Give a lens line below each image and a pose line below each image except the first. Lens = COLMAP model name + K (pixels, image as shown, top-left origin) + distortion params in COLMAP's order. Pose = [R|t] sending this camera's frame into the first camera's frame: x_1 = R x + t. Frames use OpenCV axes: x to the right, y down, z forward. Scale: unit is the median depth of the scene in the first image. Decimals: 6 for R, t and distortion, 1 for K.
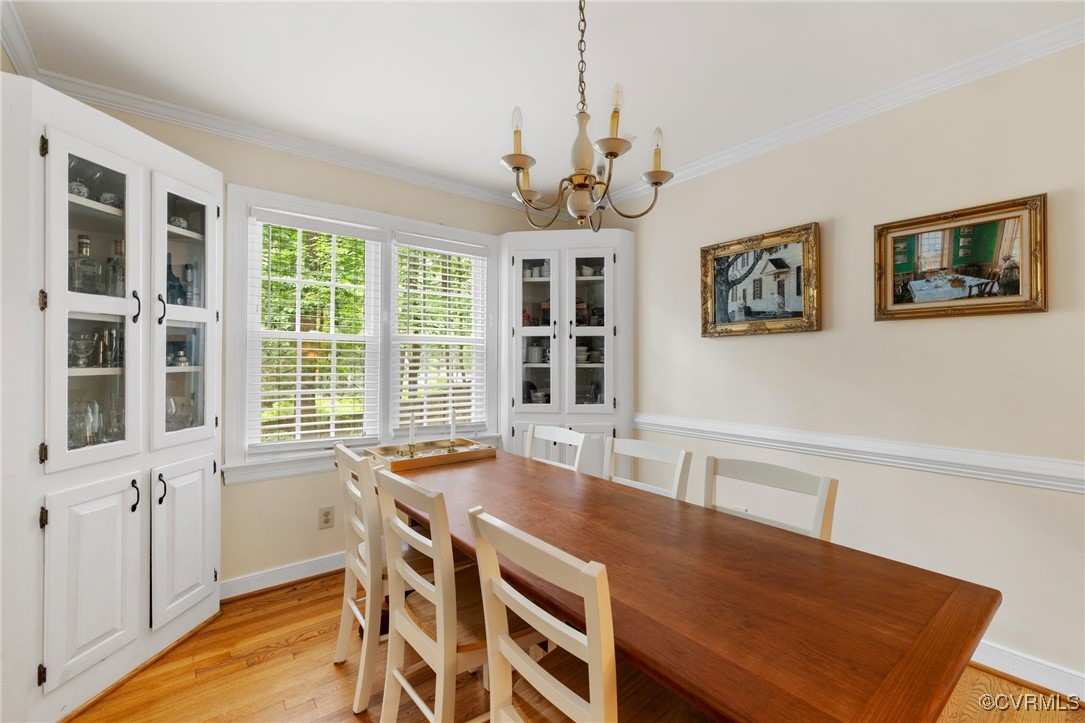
lens RADIAL K [[475.6, 0, 540.8], [0, 475.6, 354.4], [0, 0, 1]] dist [0.002335, 0.001195]
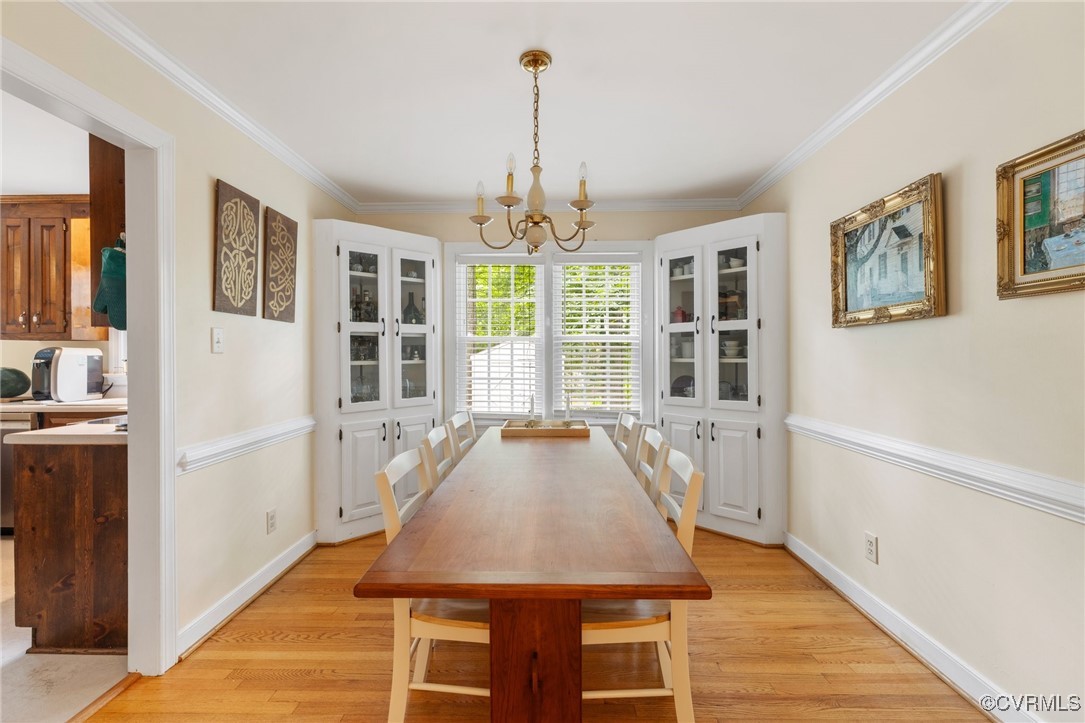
lens RADIAL K [[475.6, 0, 534.3], [0, 475.6, 352.6], [0, 0, 1]] dist [0.002335, 0.001195]
pose [[0.763613, -0.007965, -0.645625, 0.551489], [0.012648, 0.999917, 0.002623, -0.000809], [0.645550, -0.010169, 0.763650, -0.000515]]
